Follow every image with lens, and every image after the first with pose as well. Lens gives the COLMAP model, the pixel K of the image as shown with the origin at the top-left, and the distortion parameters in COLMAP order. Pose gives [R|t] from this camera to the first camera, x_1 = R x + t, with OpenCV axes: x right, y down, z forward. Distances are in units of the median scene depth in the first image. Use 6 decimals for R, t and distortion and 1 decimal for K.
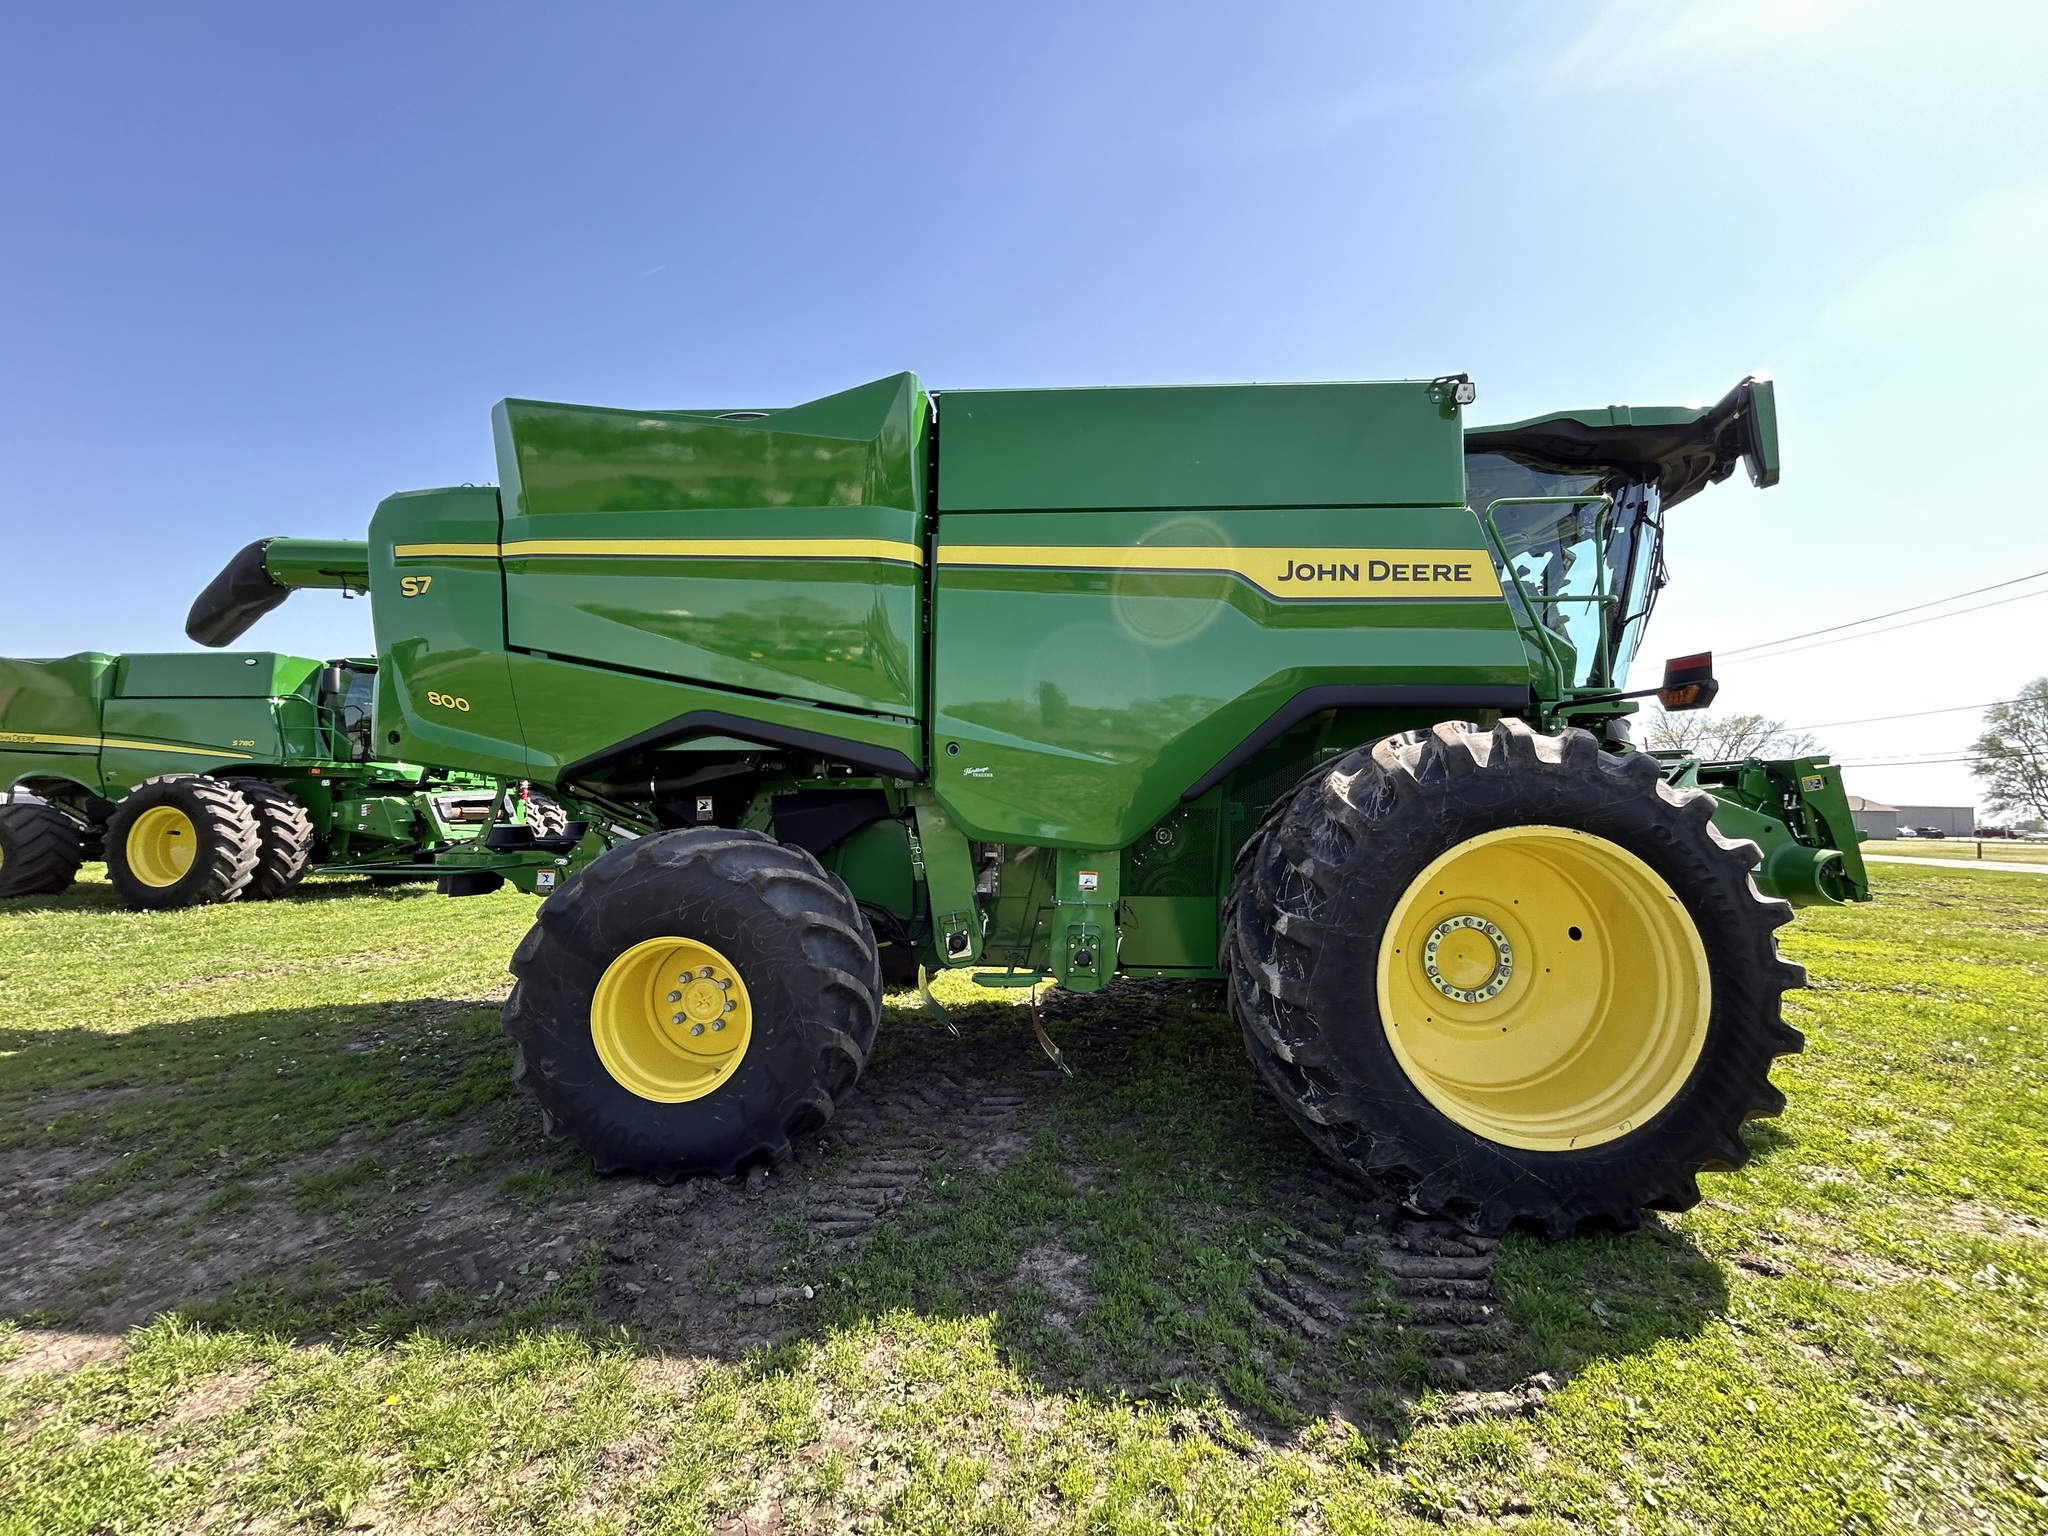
lens RADIAL K [[830.0, 0, 1024.0], [0, 830.0, 768.0], [0, 0, 1]] dist [0.000344, 0.000277]
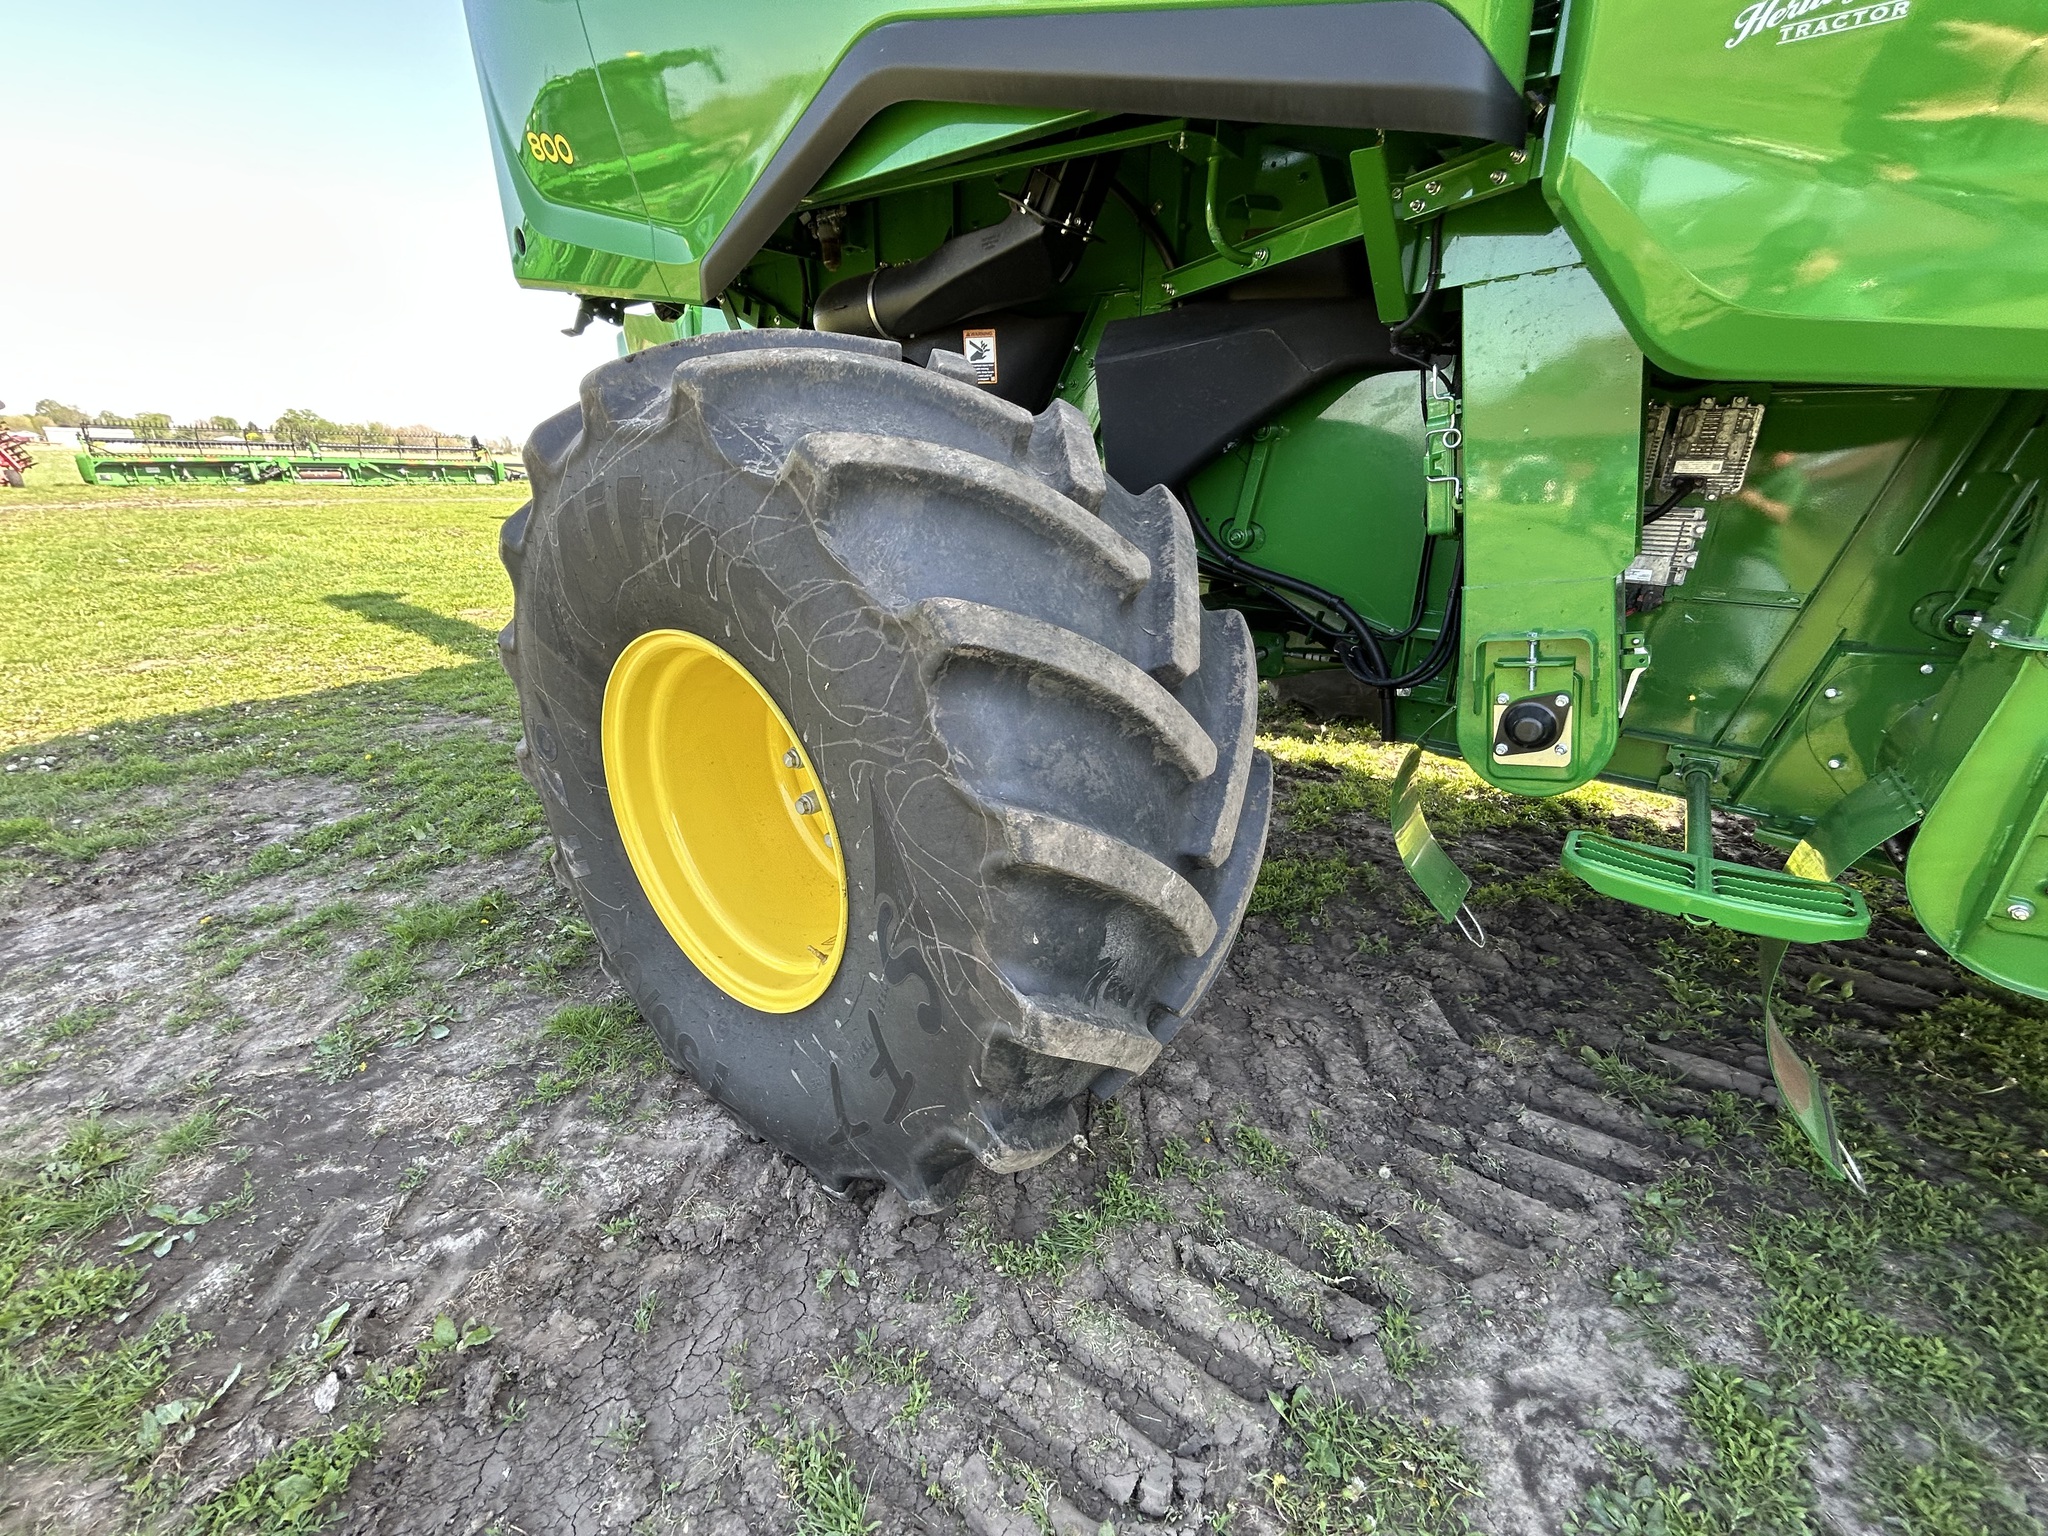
lens RADIAL K [[830.1, 0, 1020.7], [0, 830.1, 767.5], [0, 0, 1]] dist [-0.002296, 0.002282]
pose [[0.821448, 0.200260, -0.533965, -0.059089], [0.016893, 0.927360, 0.373788, 0.085894], [0.570033, -0.316068, 0.758395, 0.550522]]
